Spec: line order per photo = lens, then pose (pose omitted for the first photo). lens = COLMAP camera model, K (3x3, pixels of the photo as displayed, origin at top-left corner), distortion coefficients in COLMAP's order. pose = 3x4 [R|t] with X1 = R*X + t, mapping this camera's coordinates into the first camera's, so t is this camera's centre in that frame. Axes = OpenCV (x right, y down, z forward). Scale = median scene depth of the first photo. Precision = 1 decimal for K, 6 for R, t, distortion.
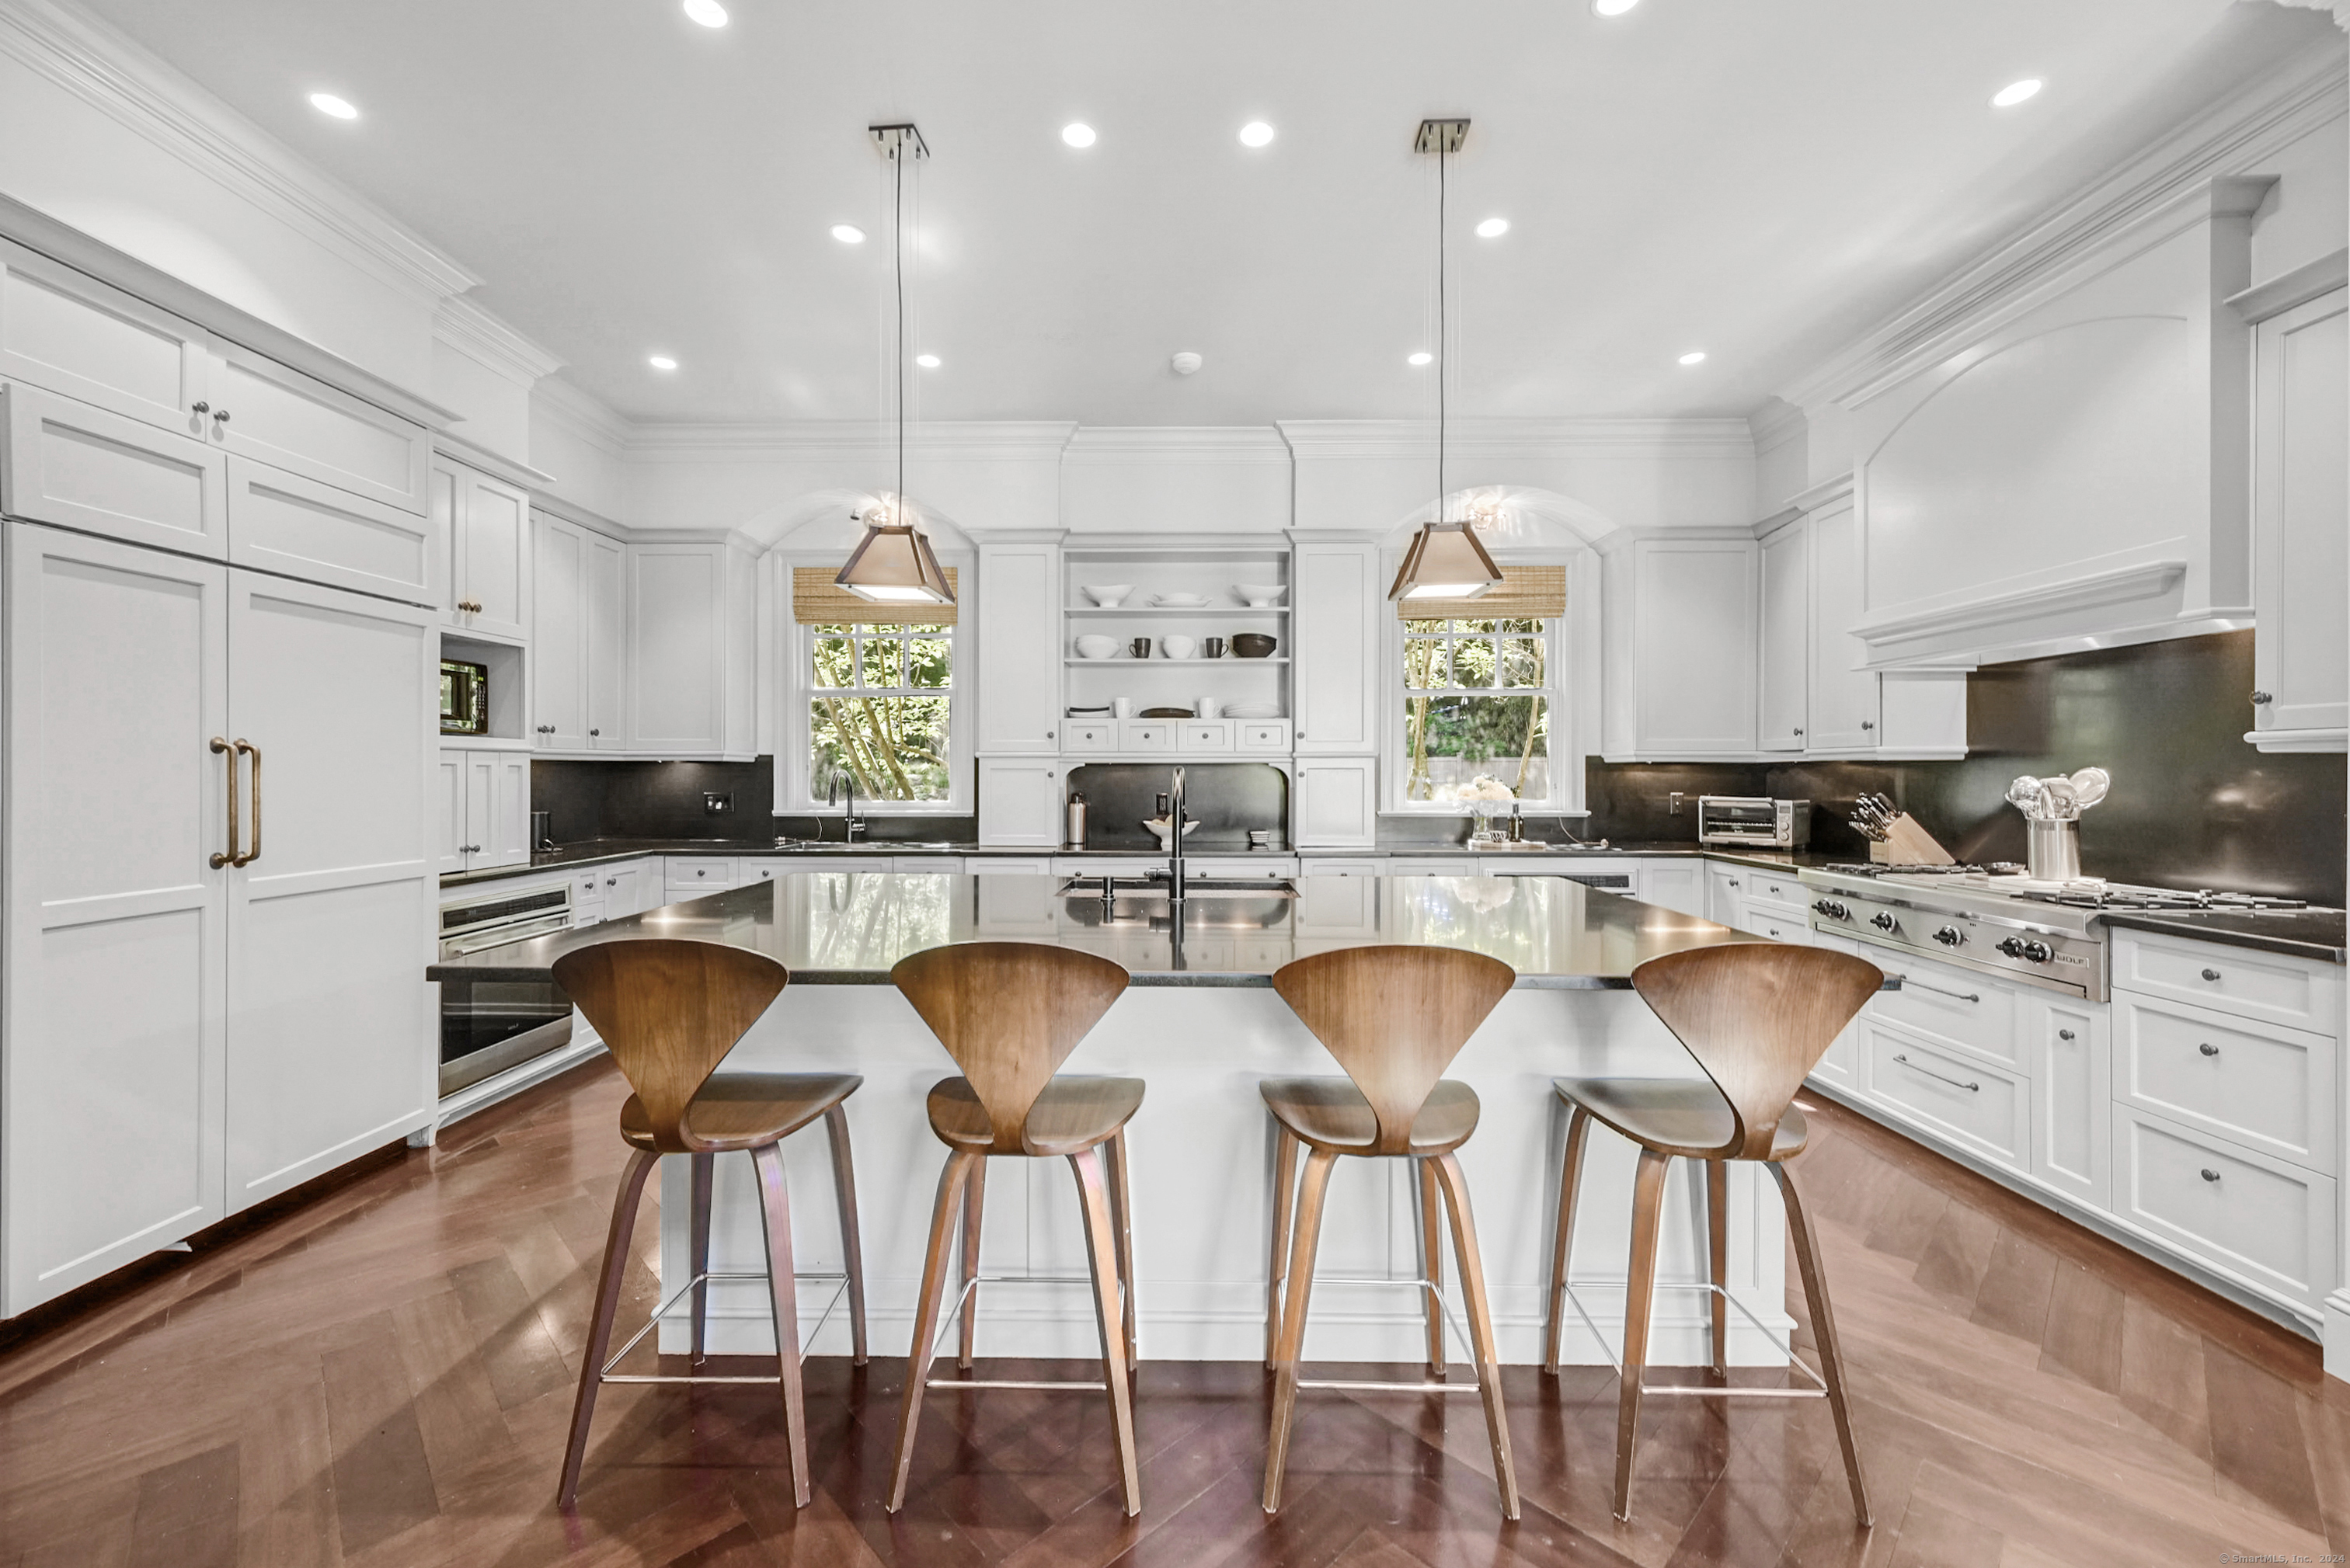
lens RADIAL K [[950.1, 0, 1170.5], [0, 950.1, 785.4], [0, 0, 1]] dist [-0.000209, 0.000808]
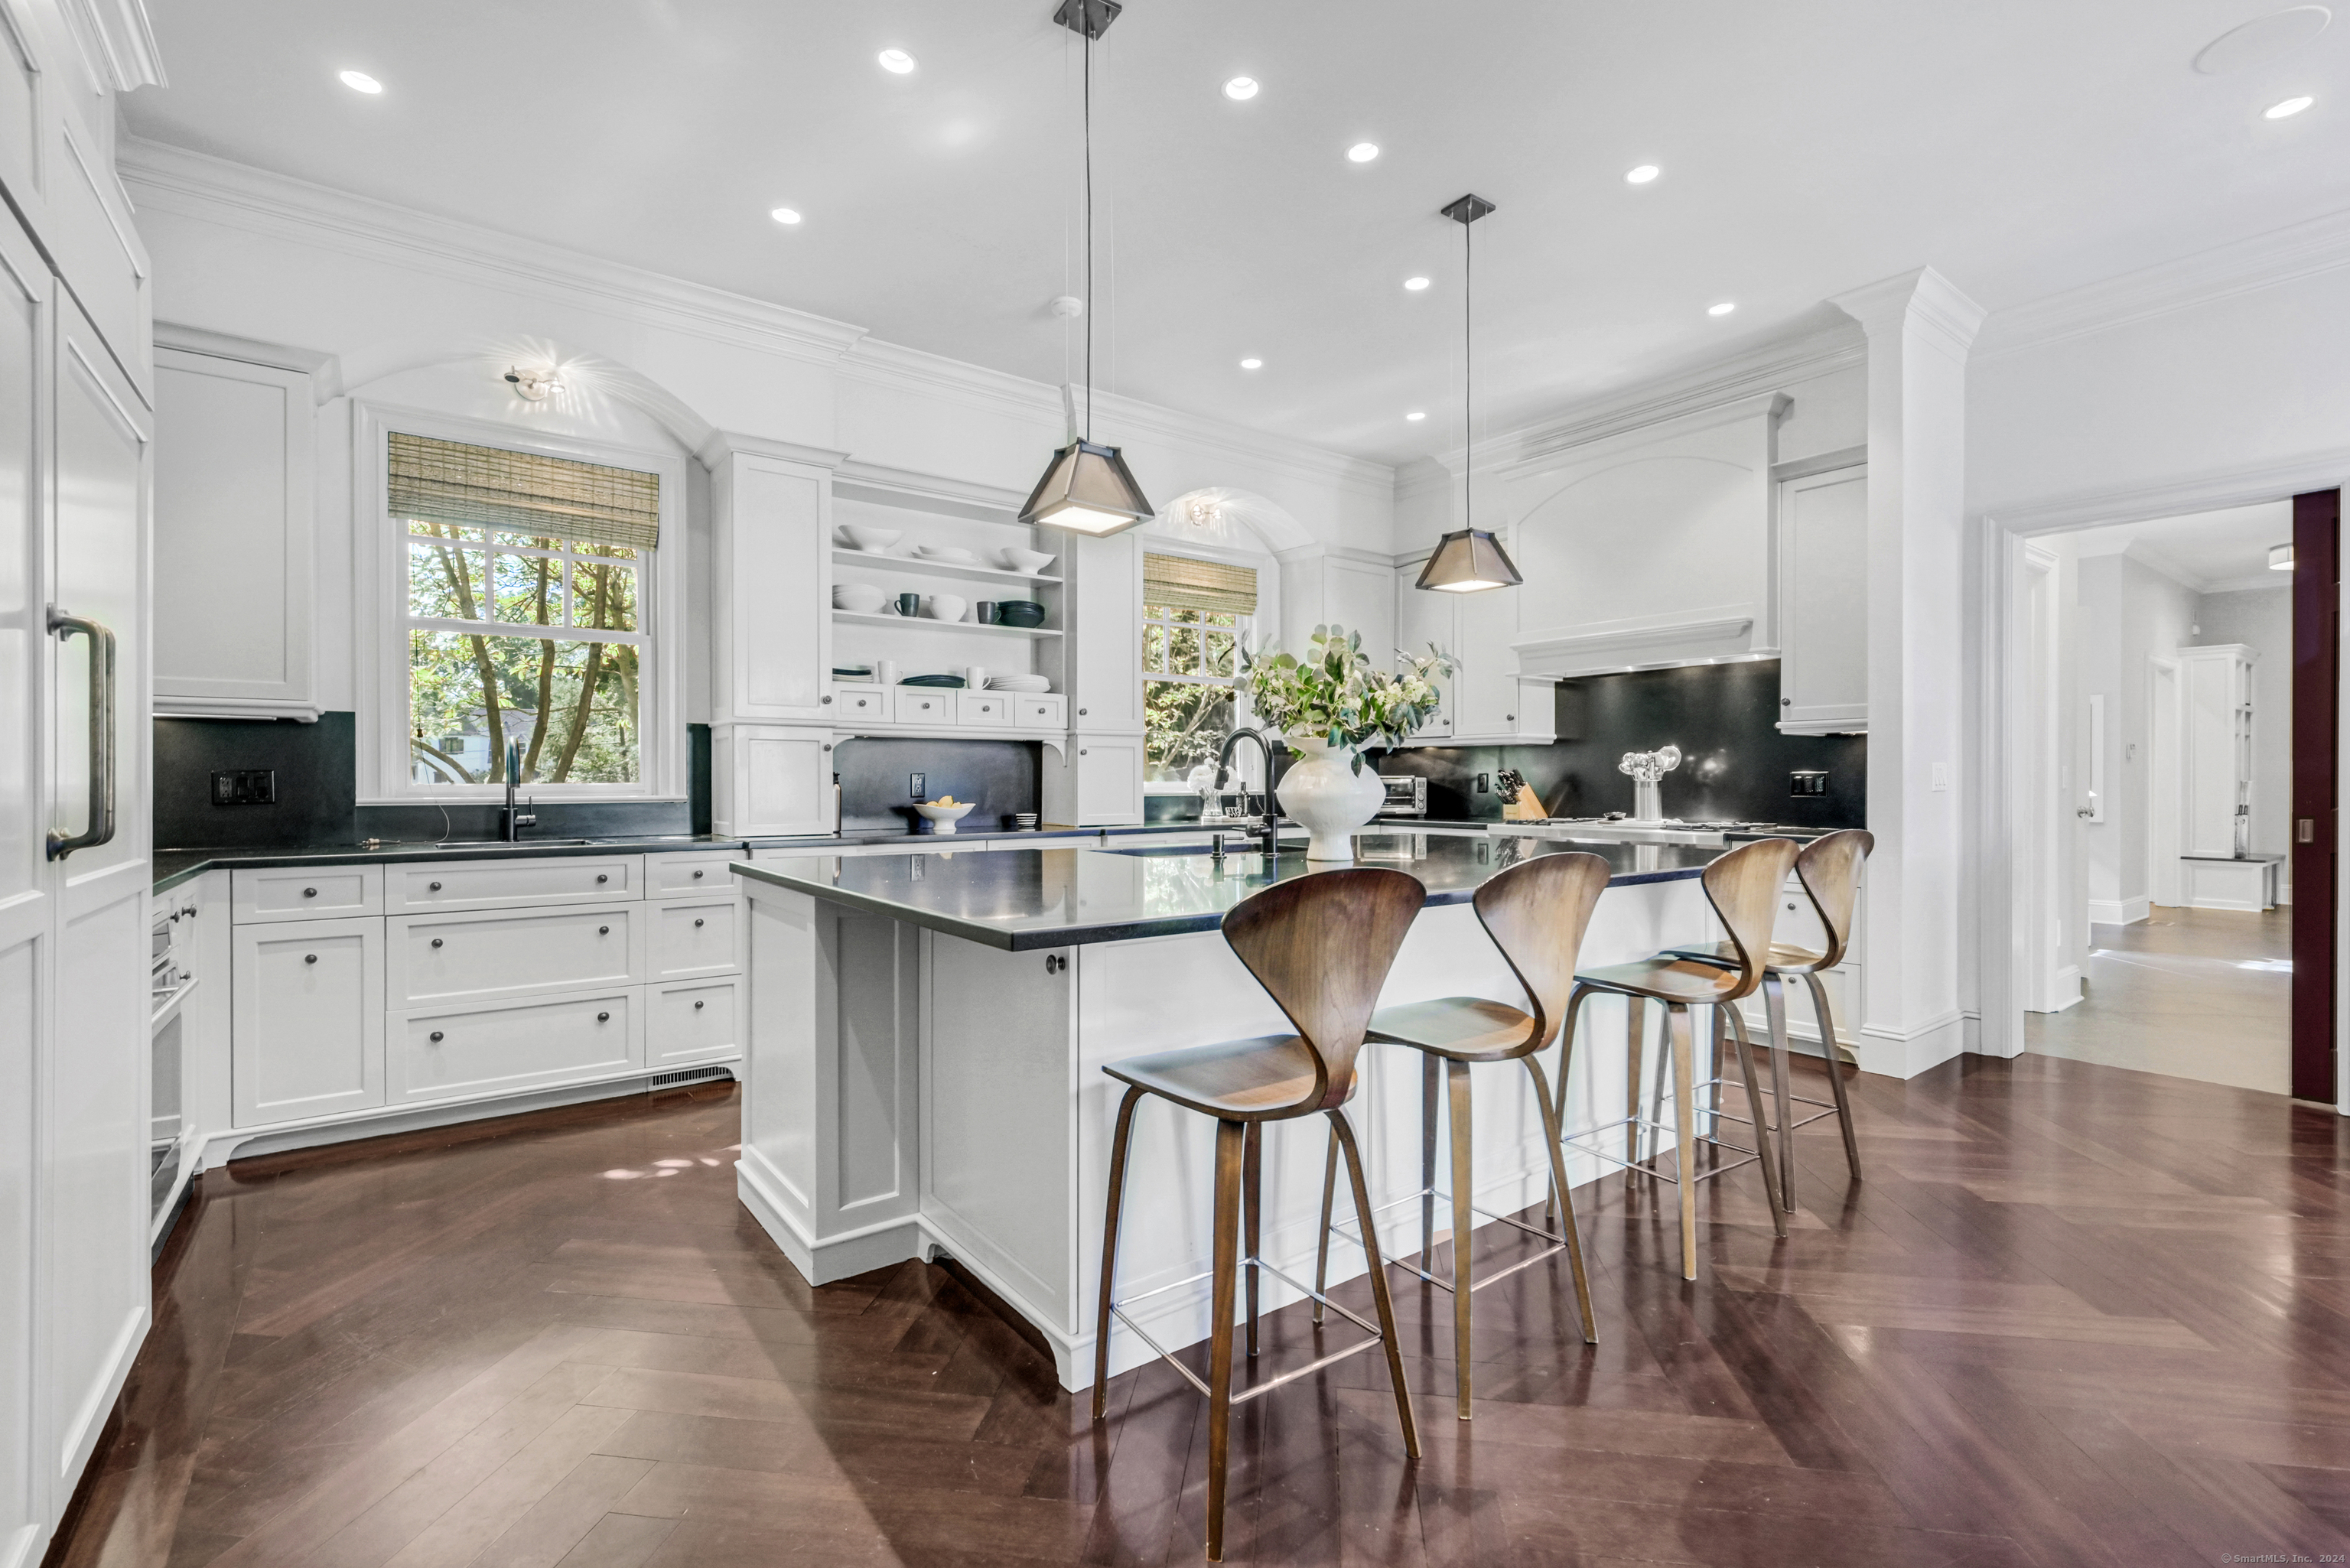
lens RADIAL K [[1063.4, 0, 1163.9], [0, 1063.4, 777.1], [0, 0, 1]] dist [0.008456, 0.000119]
pose [[0.792203, 0.001383, 0.610256, -0.458409], [0.008261, 0.999881, -0.012991, 0.029227], [-0.610202, 0.015333, 0.792098, 0.089716]]
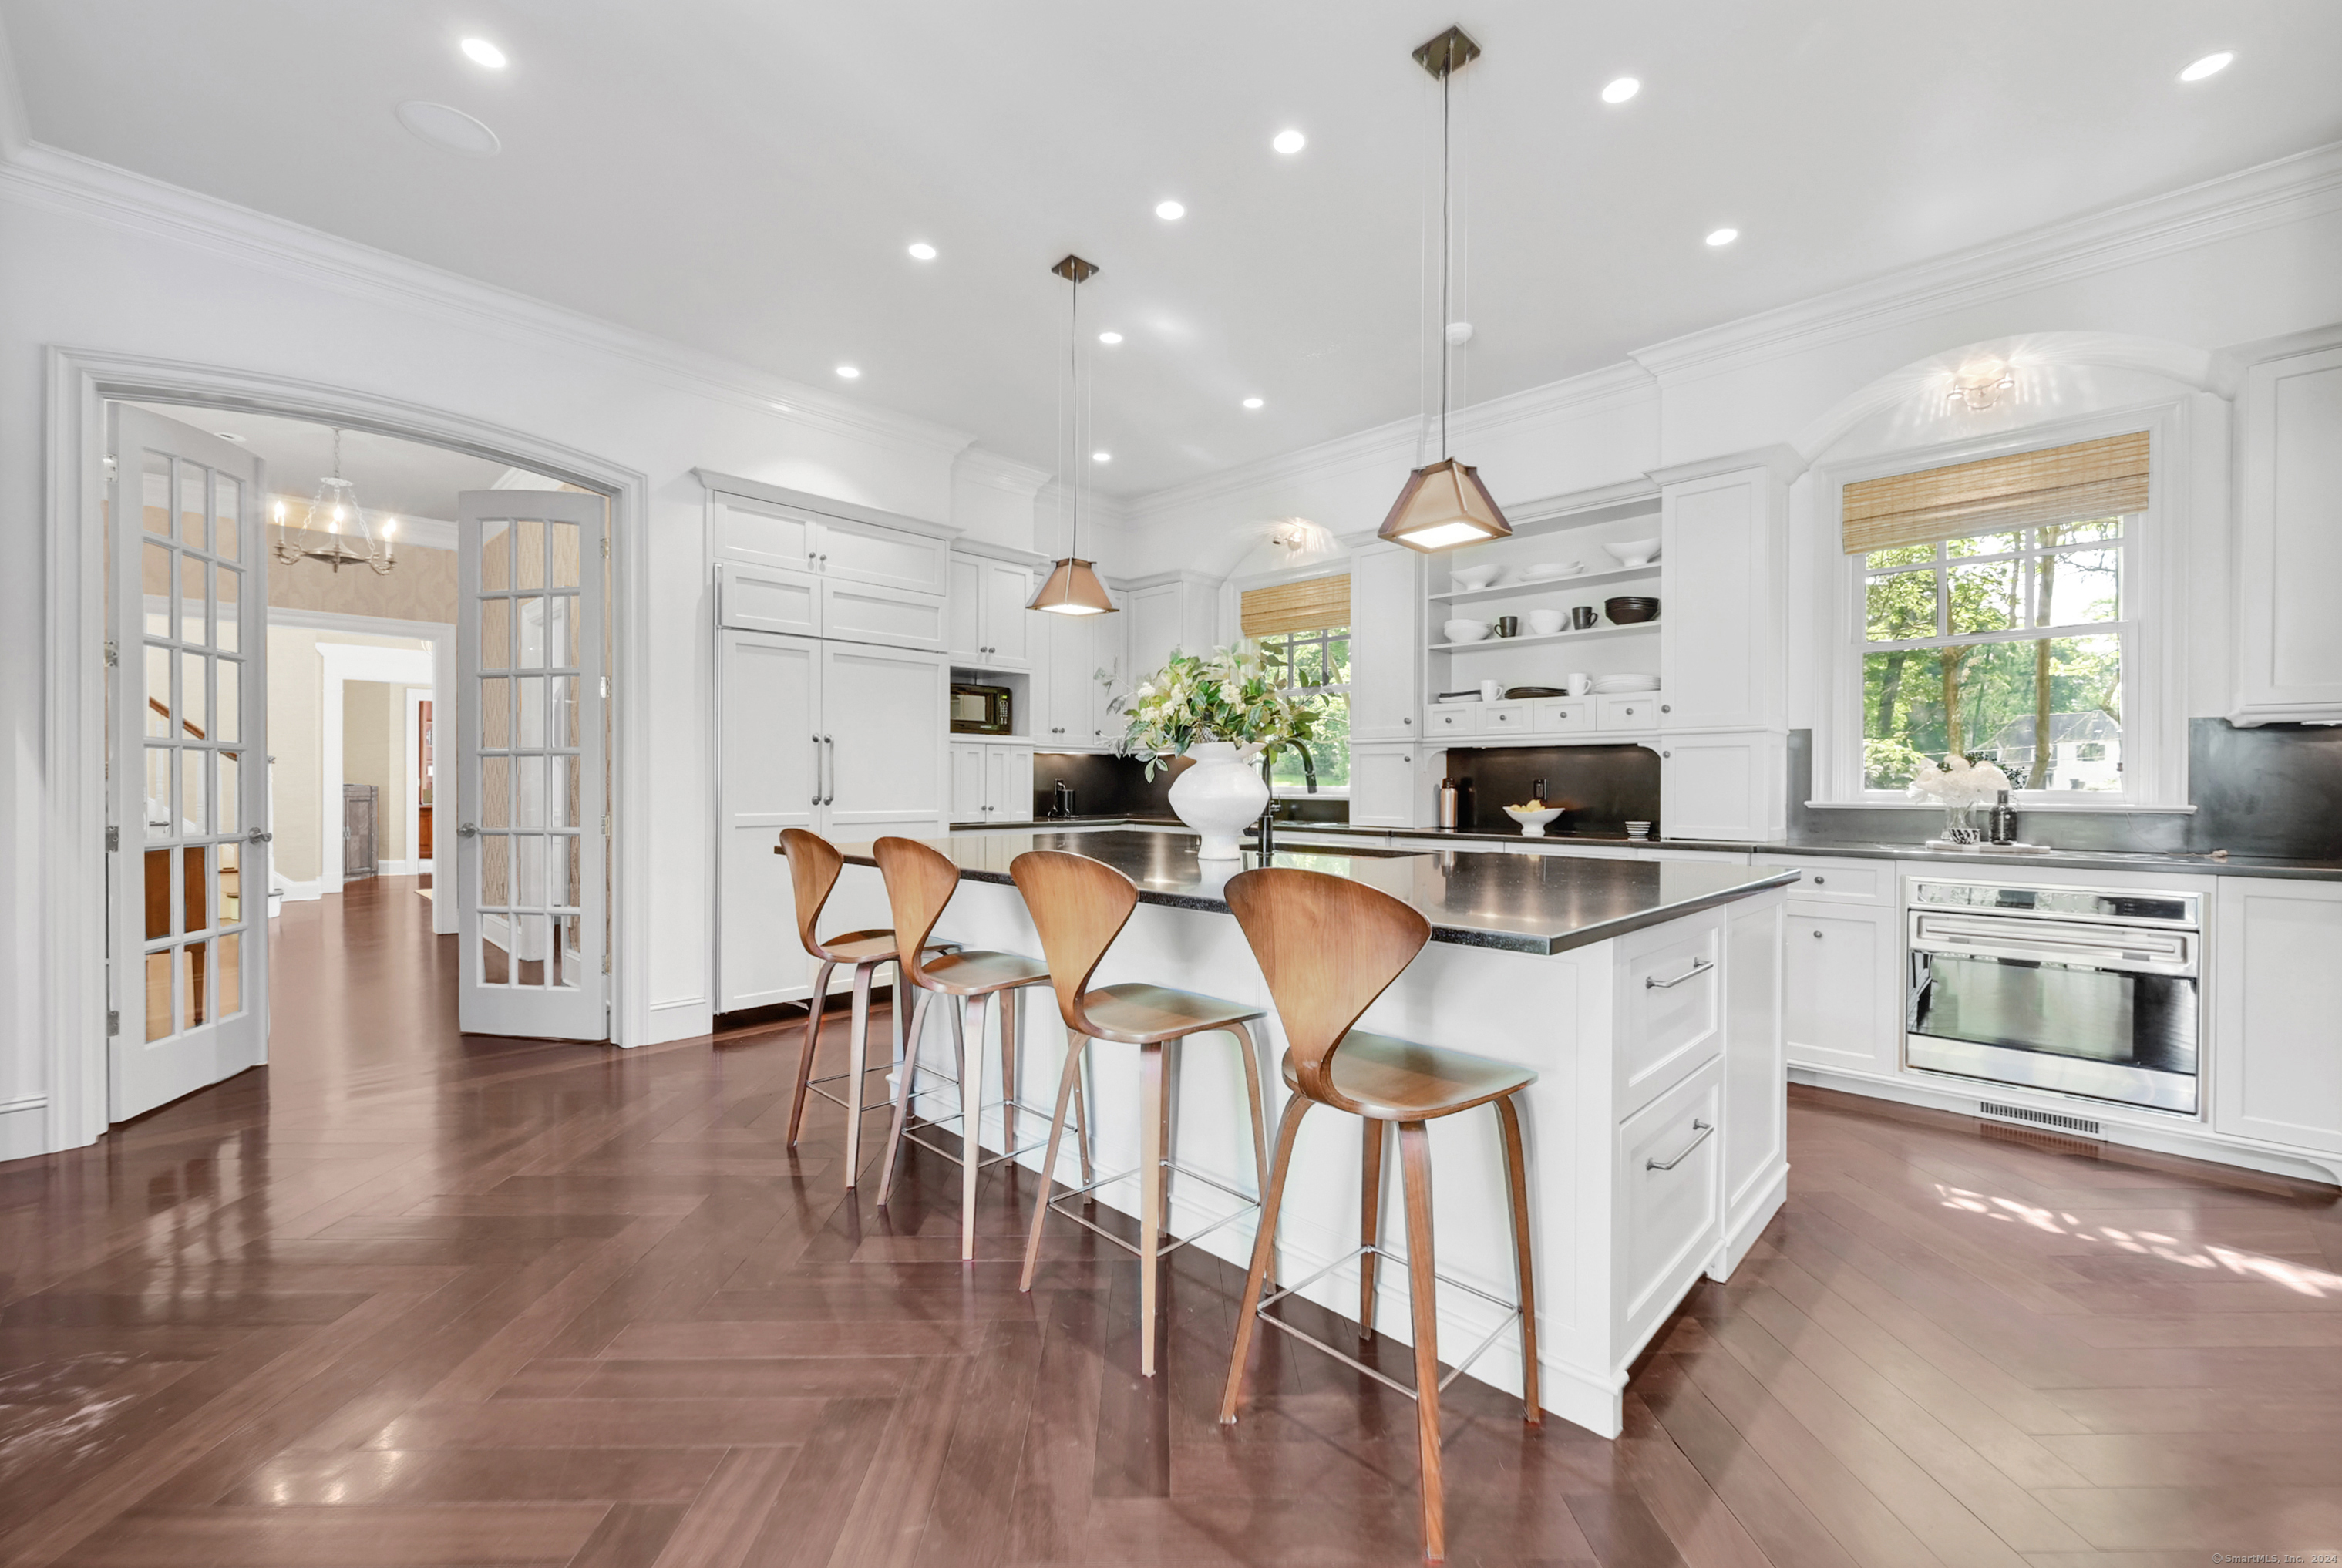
lens RADIAL K [[947.0, 0, 1177.2], [0, 947.0, 794.4], [0, 0, 1]] dist [-0.000209, 0.000808]
pose [[0.733126, 0.009186, -0.680031, 0.395832], [-0.012359, 0.999924, 0.000183, 0.030607], [0.679980, 0.008270, 0.733184, 0.070539]]
